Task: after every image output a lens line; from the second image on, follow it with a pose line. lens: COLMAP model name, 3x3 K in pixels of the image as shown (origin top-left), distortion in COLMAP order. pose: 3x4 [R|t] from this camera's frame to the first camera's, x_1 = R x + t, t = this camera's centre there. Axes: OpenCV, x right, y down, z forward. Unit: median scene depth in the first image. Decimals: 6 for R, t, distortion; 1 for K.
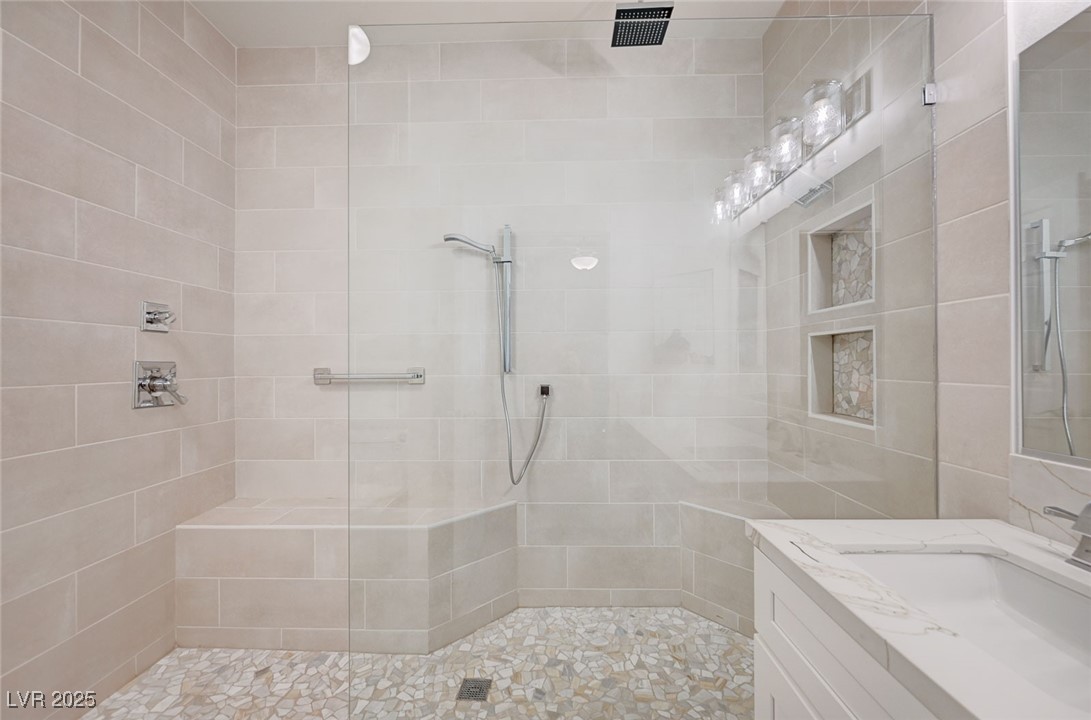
lens RADIAL K [[443.8, 0, 545.5], [0, 443.8, 360.0], [0, 0, 1]] dist [0.000057, 0.000095]
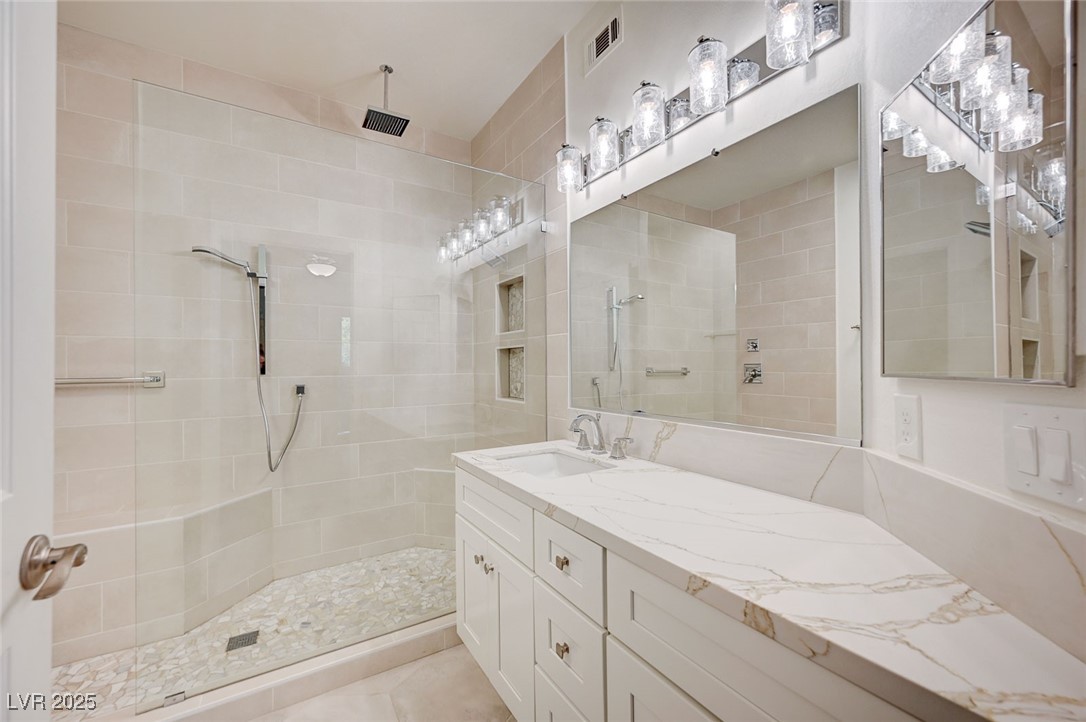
lens RADIAL K [[430.7, 0, 541.8], [0, 430.7, 368.3], [0, 0, 1]] dist [0.002122, 0.000010]
pose [[0.834958, -0.004681, 0.550294, -0.110493], [-0.001131, 0.999947, 0.010221, -0.001002], [-0.550313, -0.009156, 0.834908, -0.358206]]
